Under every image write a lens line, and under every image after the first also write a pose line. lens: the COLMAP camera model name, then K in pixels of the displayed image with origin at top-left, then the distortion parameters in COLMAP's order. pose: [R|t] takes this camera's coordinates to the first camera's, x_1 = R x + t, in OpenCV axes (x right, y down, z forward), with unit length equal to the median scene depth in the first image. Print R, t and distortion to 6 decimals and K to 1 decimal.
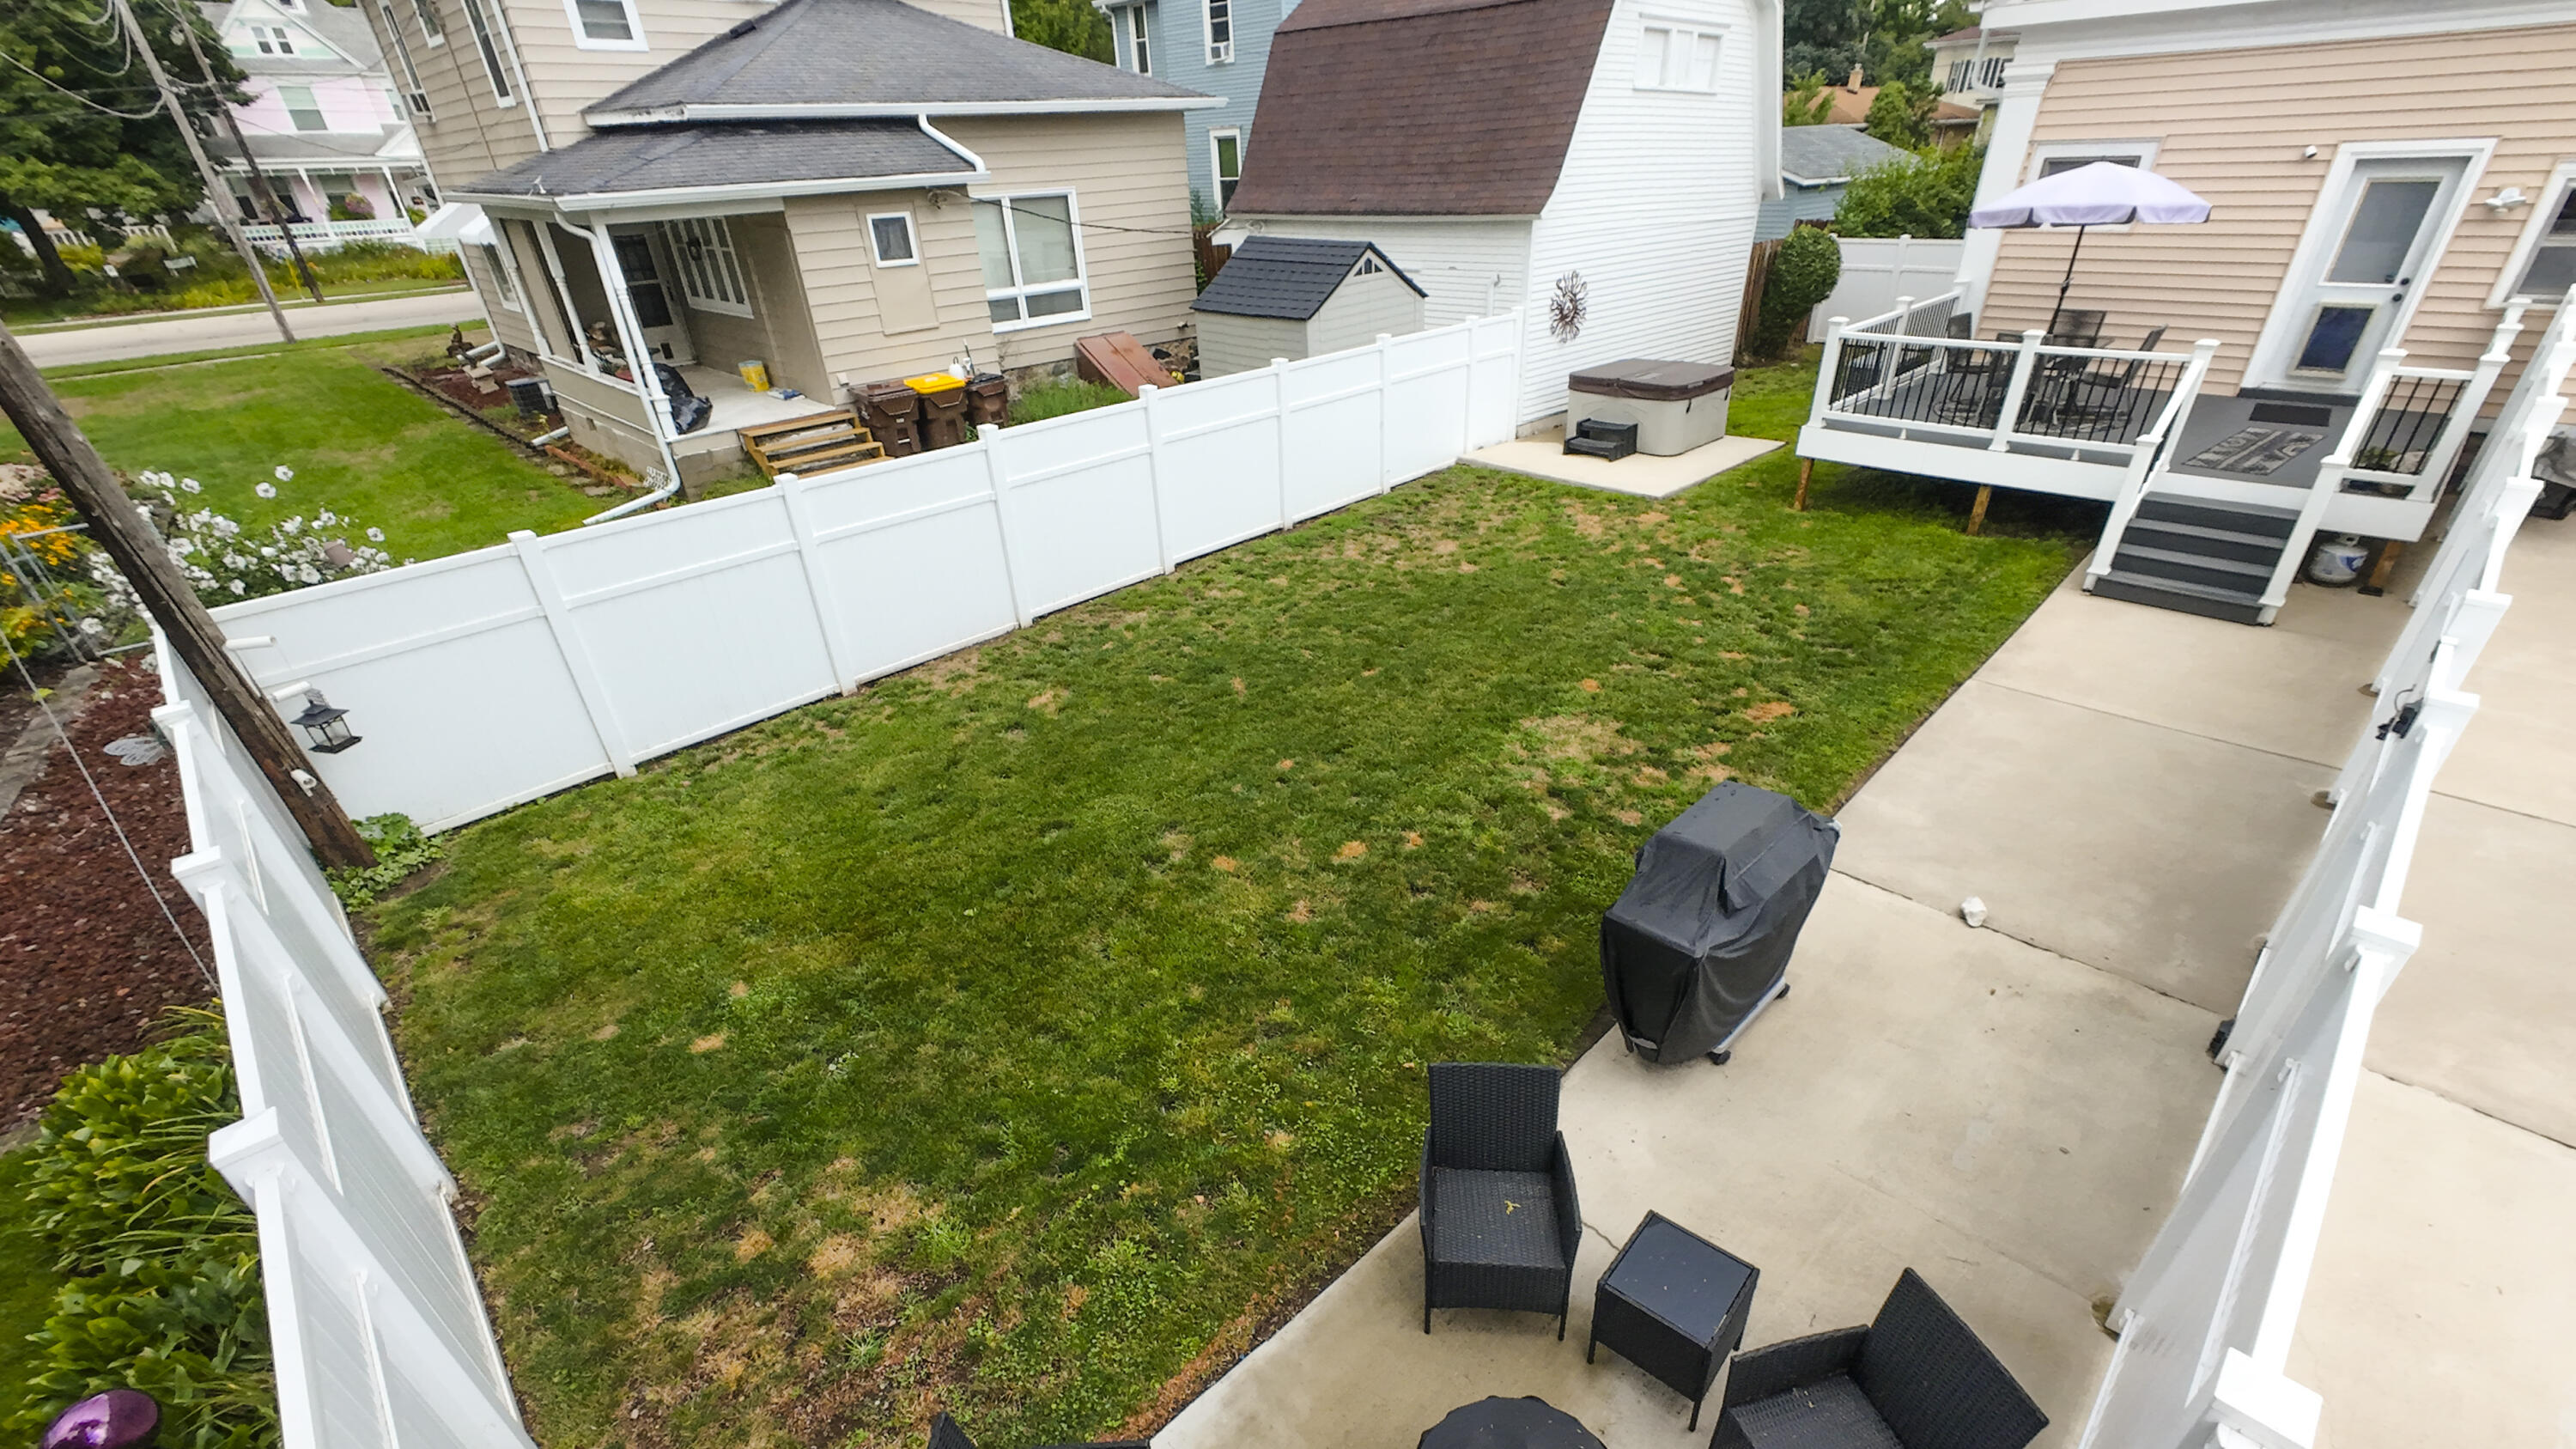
lens RADIAL K [[1013.3, 0, 1320.4], [0, 1013.3, 804.4], [0, 0, 1]] dist [-0.000335, 0.001189]
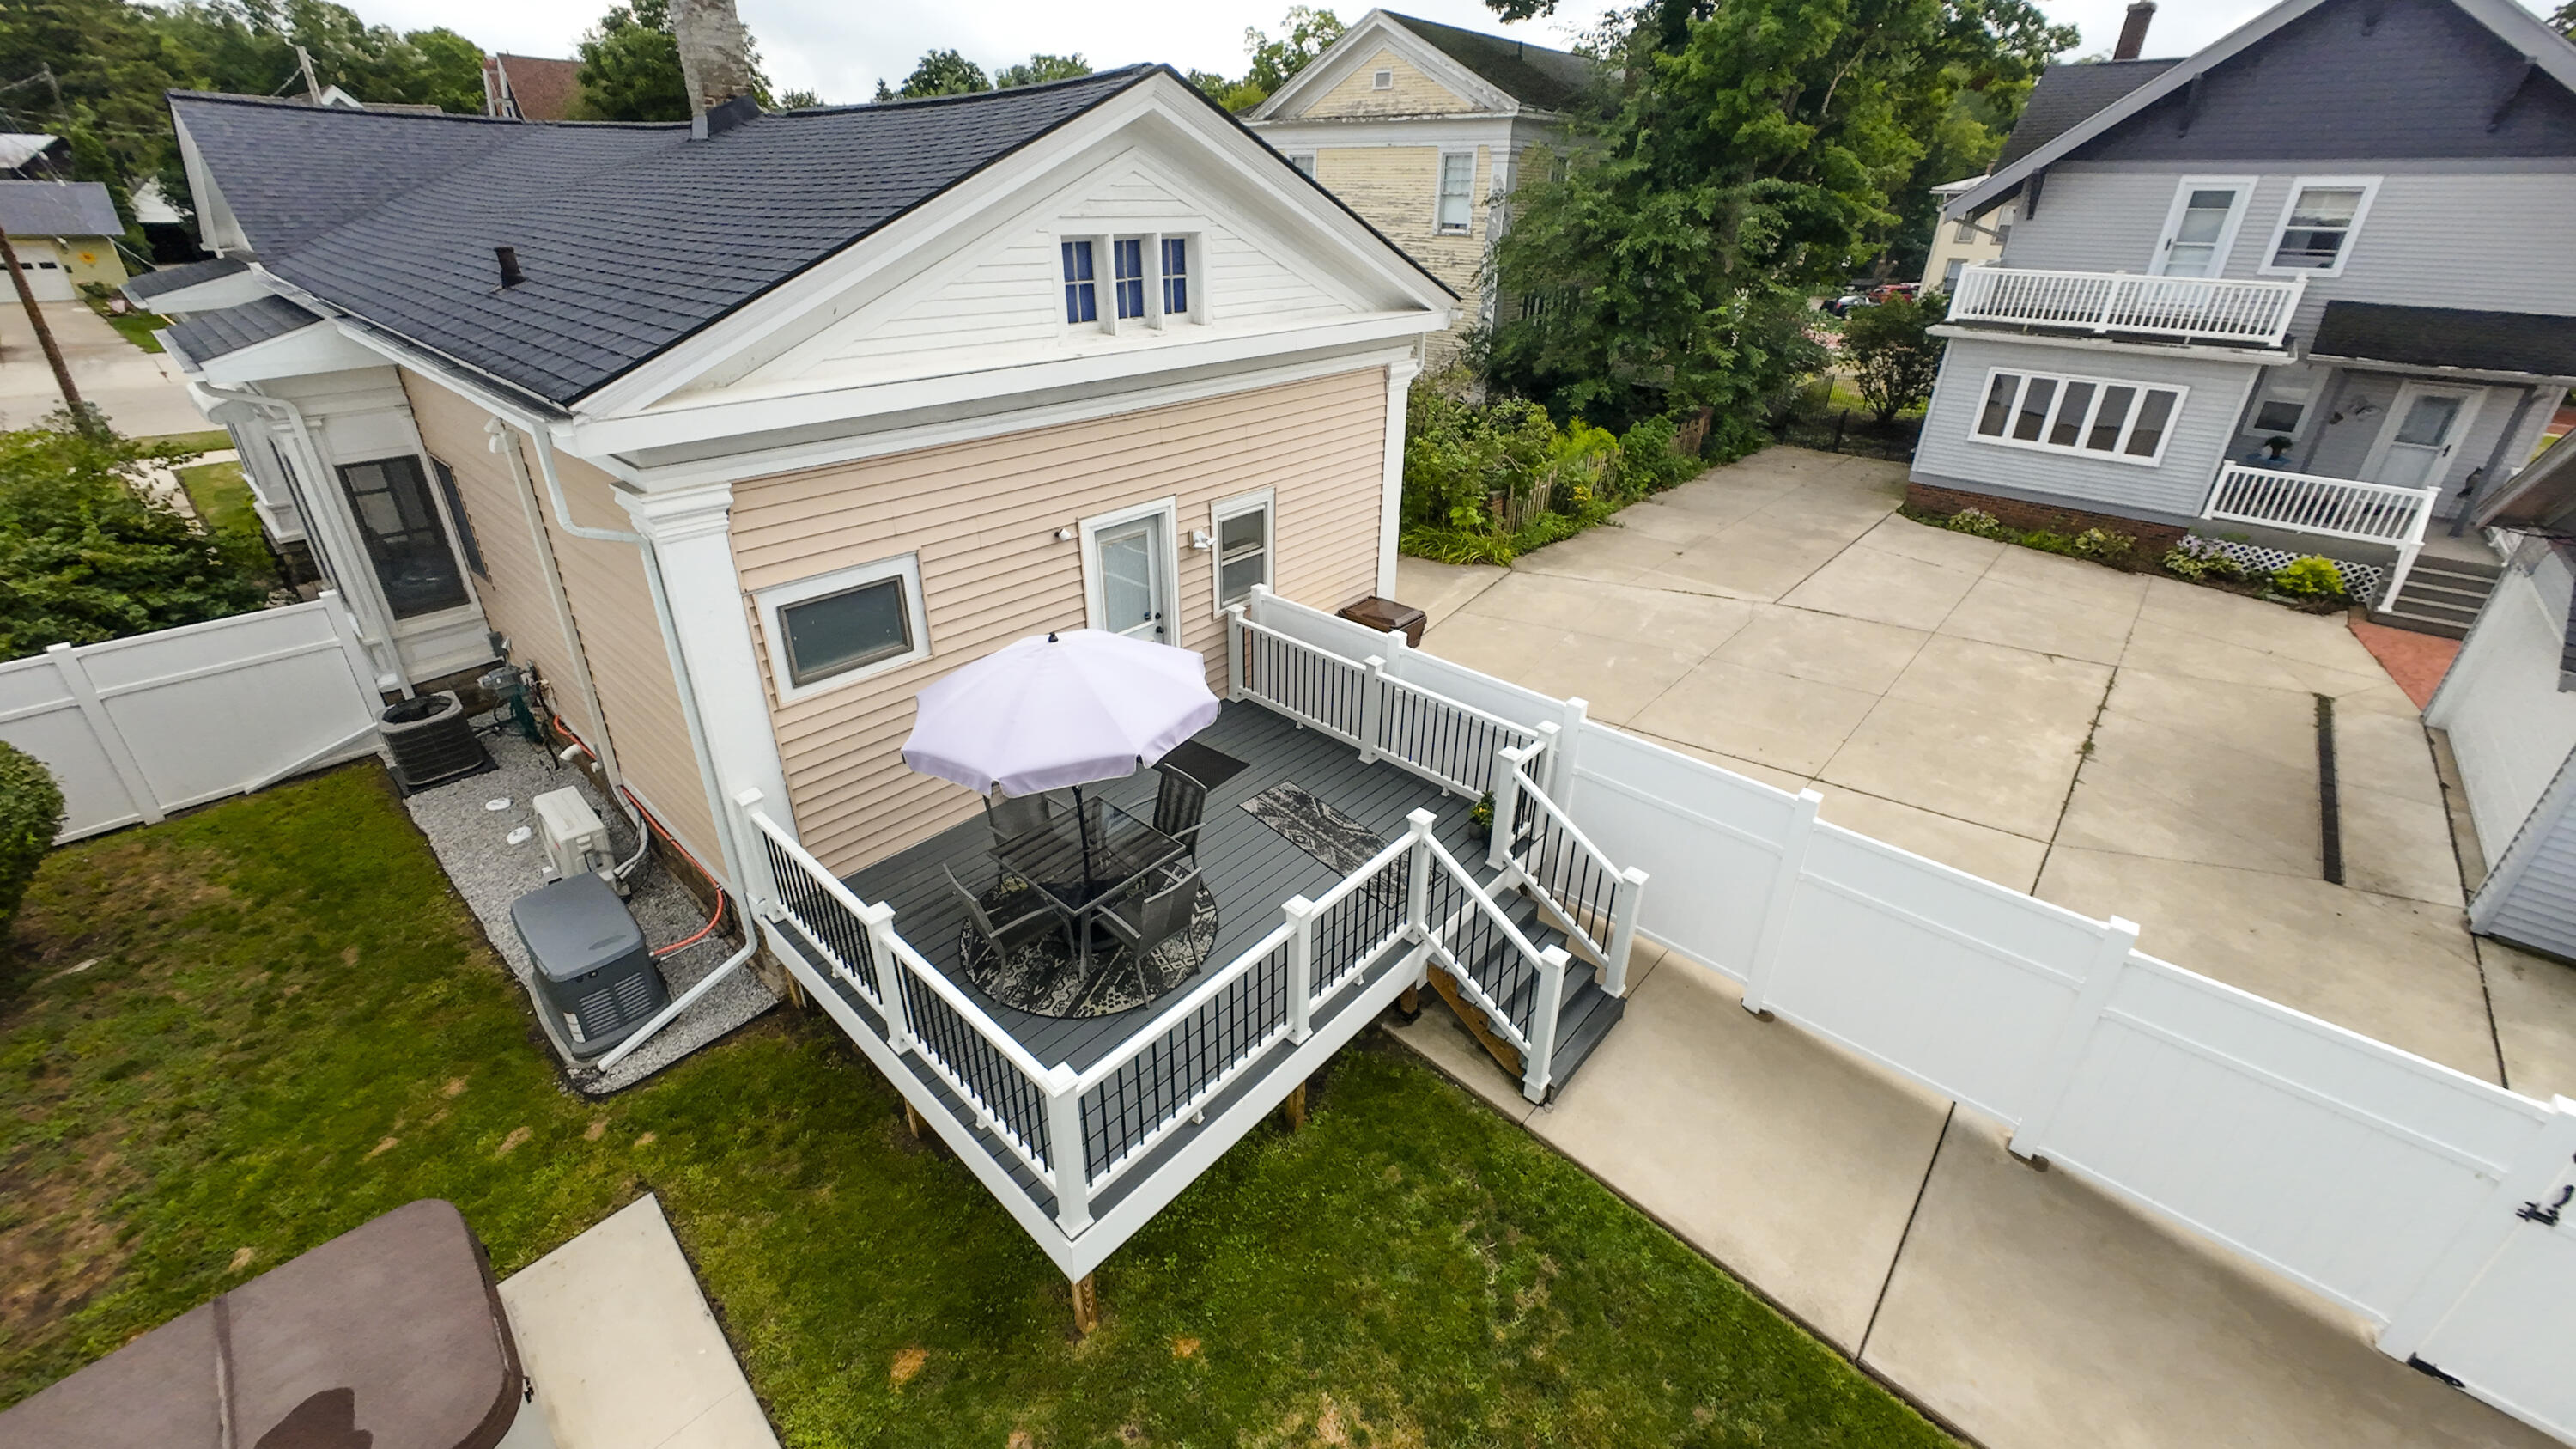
lens RADIAL K [[1013.3, 0, 1283.0], [0, 1013.3, 658.7], [0, 0, 1]] dist [-0.000335, 0.001189]
pose [[-0.057306, -0.390196, 0.918947, 0.151725], [0.528954, 0.768781, 0.359420, -0.758624], [-0.846713, 0.506678, 0.162340, 0.751373]]
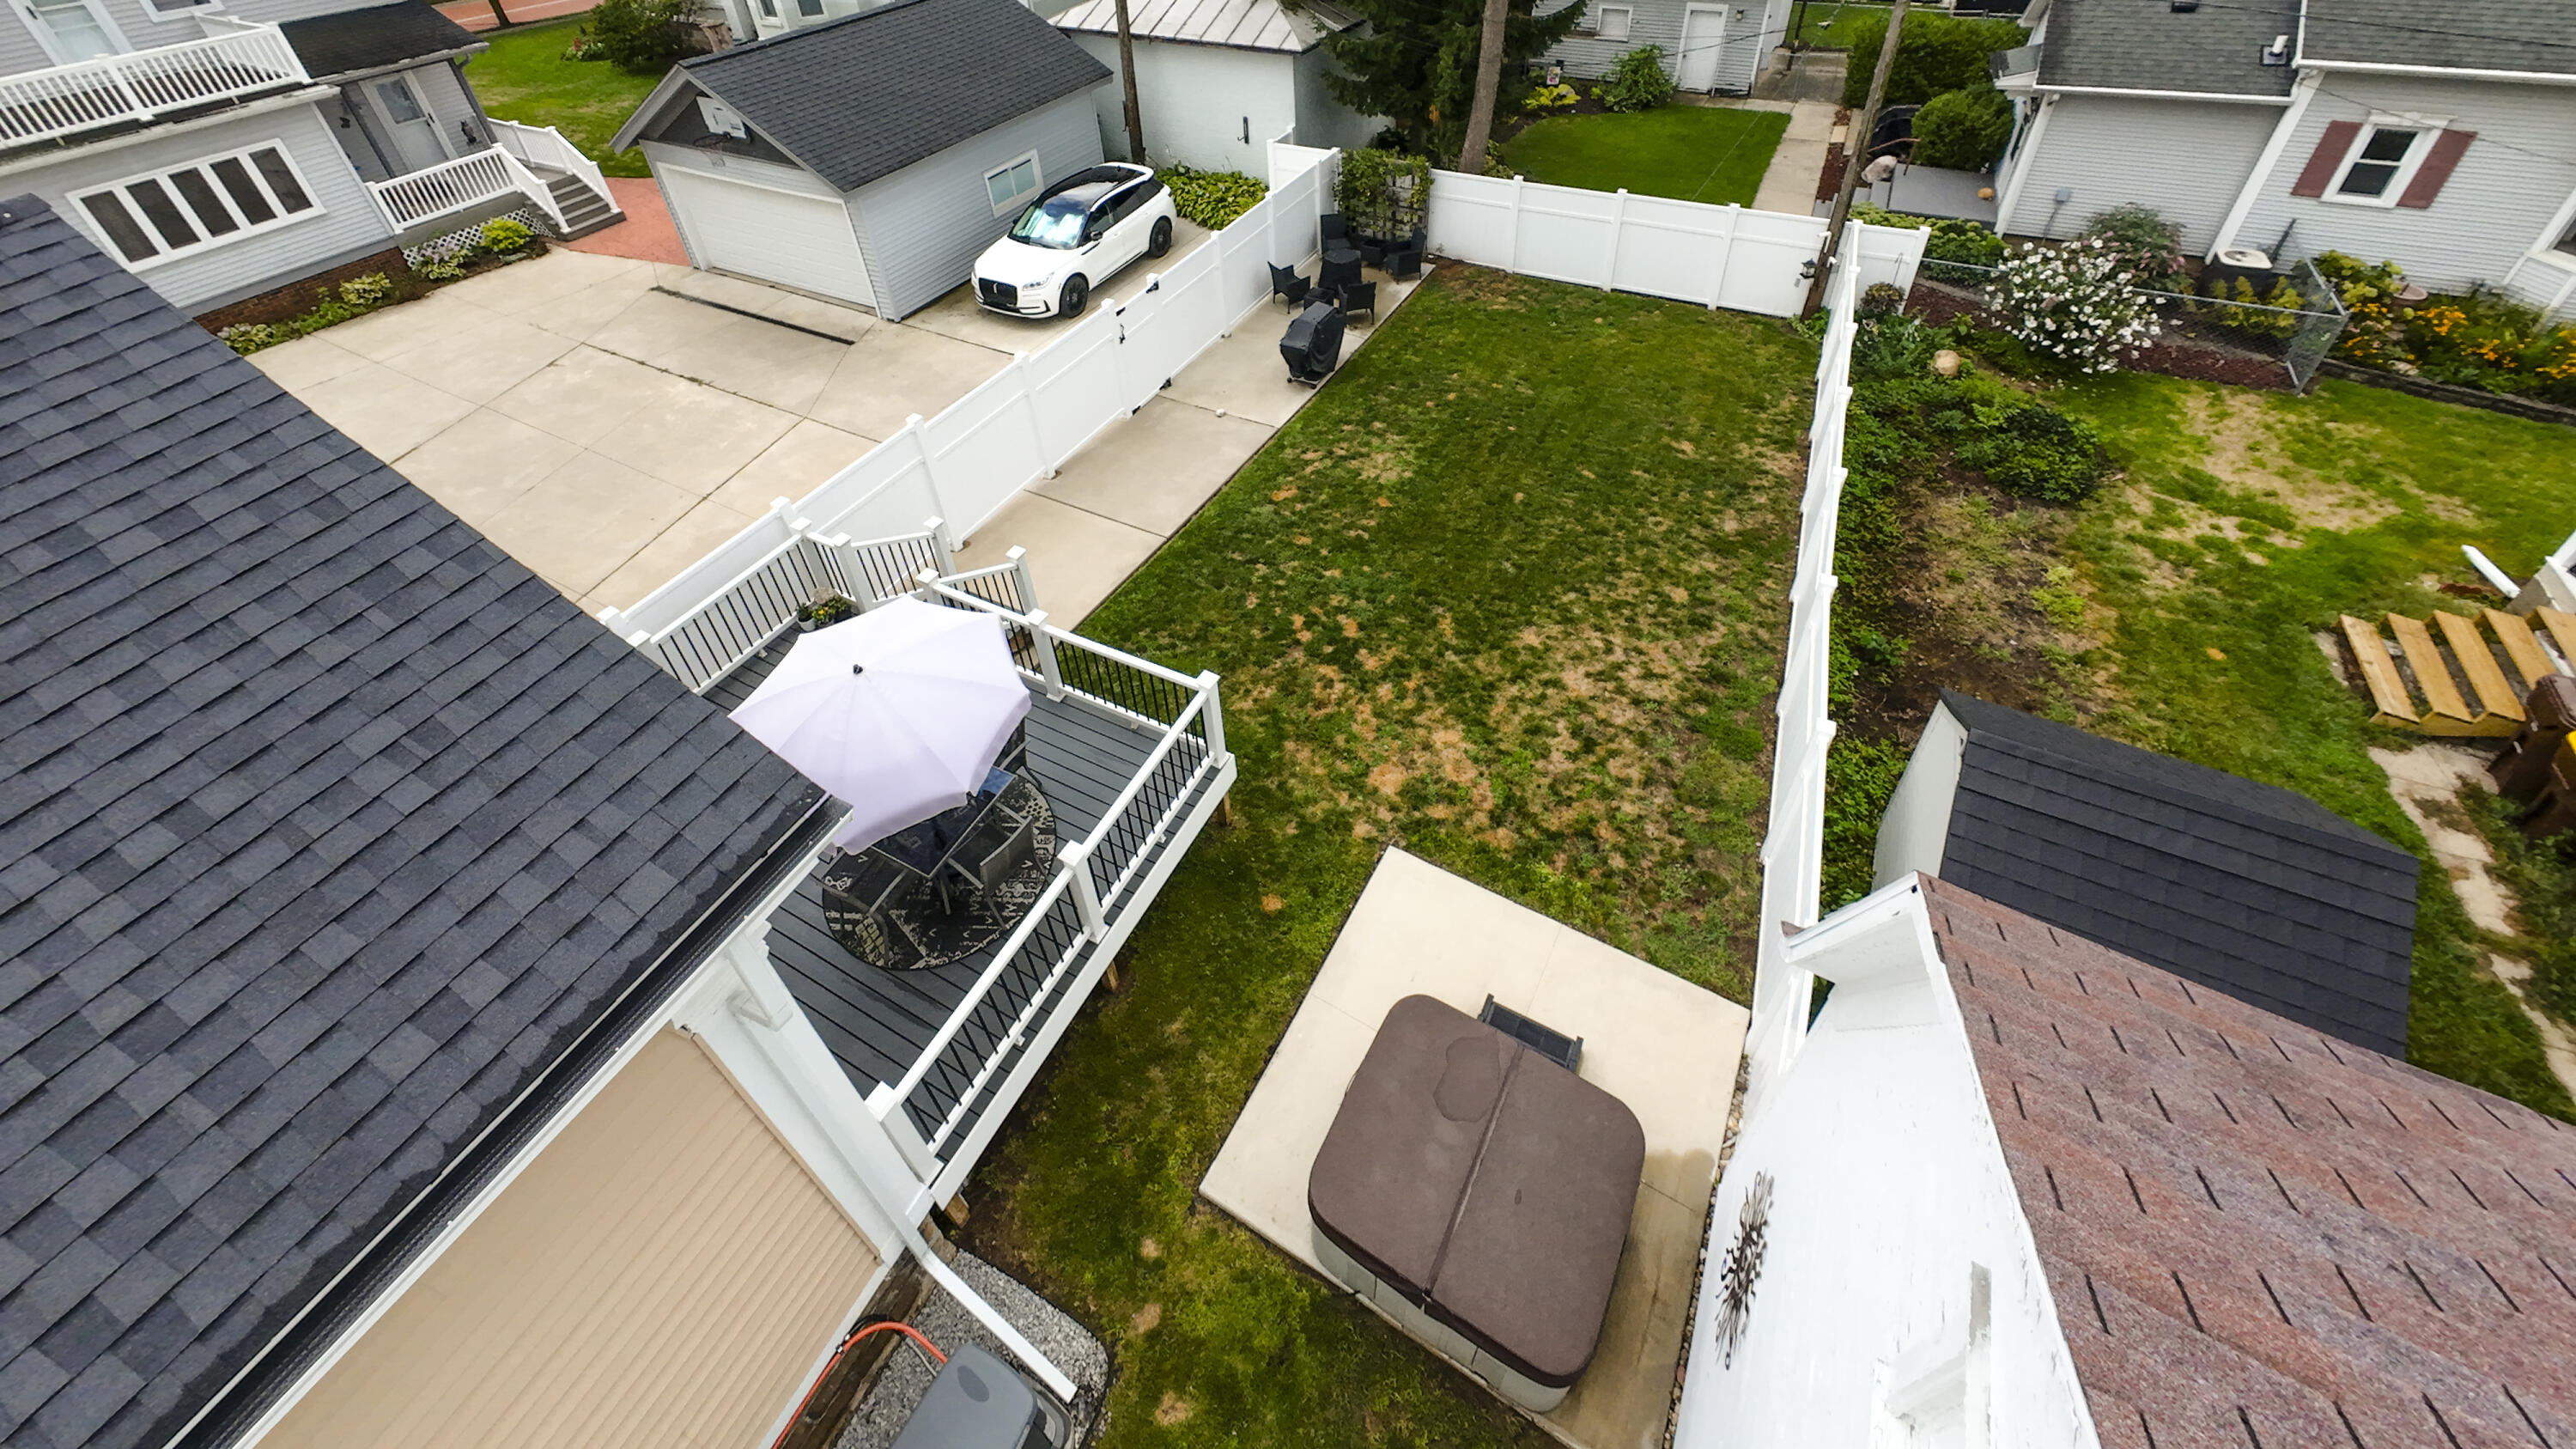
lens RADIAL K [[1013.3, 0, 1286.7], [0, 1013.3, 490.6], [0, 0, 1]] dist [-0.000335, 0.001189]
pose [[-0.951225, 0.238541, -0.195626, 0.580624], [-0.100553, 0.359758, 0.927612, -1.296640], [0.291651, 0.902038, -0.318225, 1.152796]]
